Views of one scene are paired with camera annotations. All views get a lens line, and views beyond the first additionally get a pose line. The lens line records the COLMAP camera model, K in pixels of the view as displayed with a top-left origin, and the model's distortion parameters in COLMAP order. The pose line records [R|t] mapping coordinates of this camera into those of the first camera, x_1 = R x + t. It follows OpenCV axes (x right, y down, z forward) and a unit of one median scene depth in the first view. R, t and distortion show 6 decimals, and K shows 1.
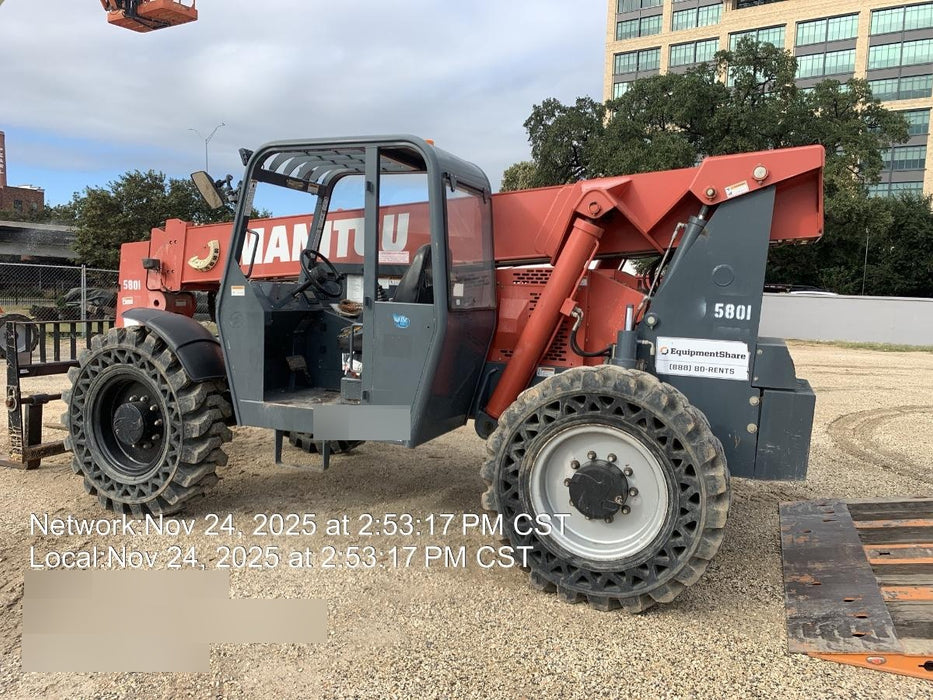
lens RADIAL K [[704.9, 0, 463.8], [0, 704.9, 348.0], [0, 0, 1]] dist [0.086275, -0.112972]
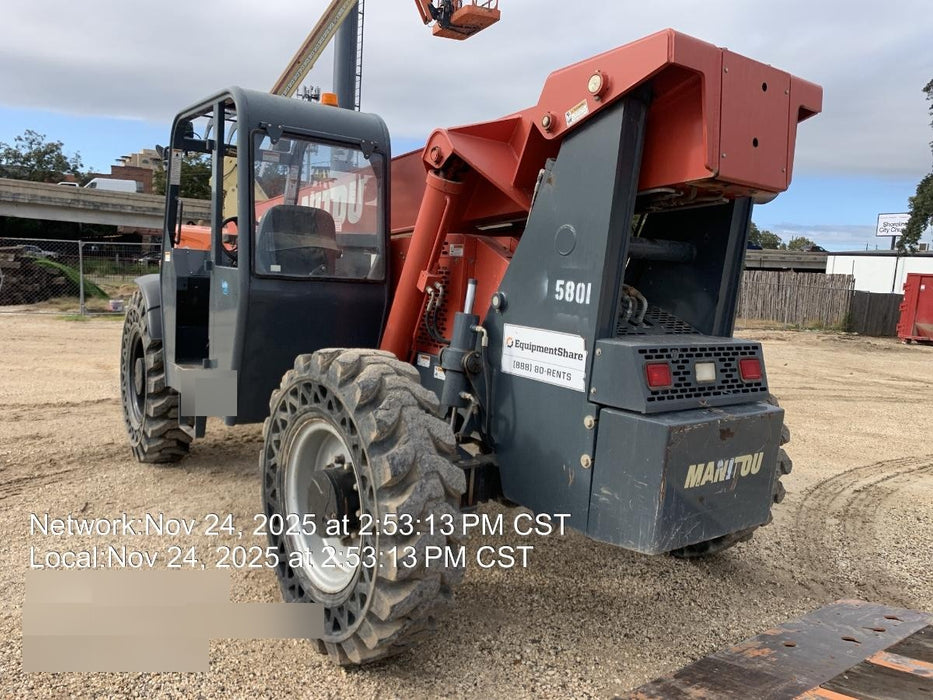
lens RADIAL K [[705.9, 0, 468.5], [0, 705.9, 356.7], [0, 0, 1]] dist [0.077237, -0.070902]
pose [[0.860252, 0.083488, -0.502988, 0.623409], [-0.077595, 0.996449, 0.032686, -0.002277], [0.503930, 0.010911, 0.863675, 0.336358]]
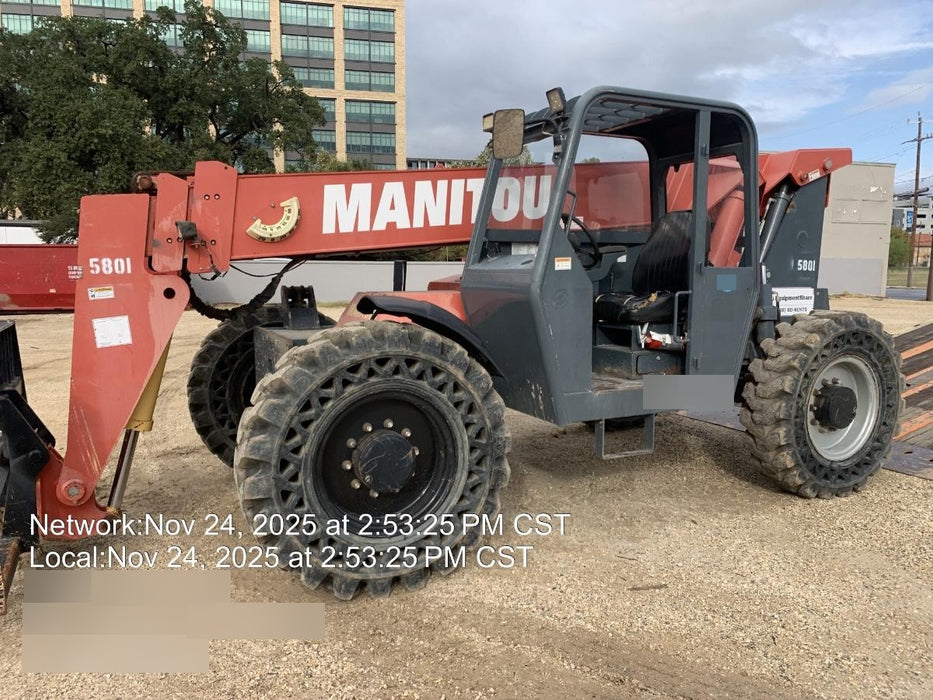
lens RADIAL K [[704.9, 0, 463.8], [0, 704.9, 348.0], [0, 0, 1]] dist [0.086275, -0.112972]
pose [[0.668267, -0.120468, 0.734103, -1.045561], [0.088098, 0.992673, 0.082703, -0.063060], [-0.738687, 0.009405, 0.673983, 0.545559]]
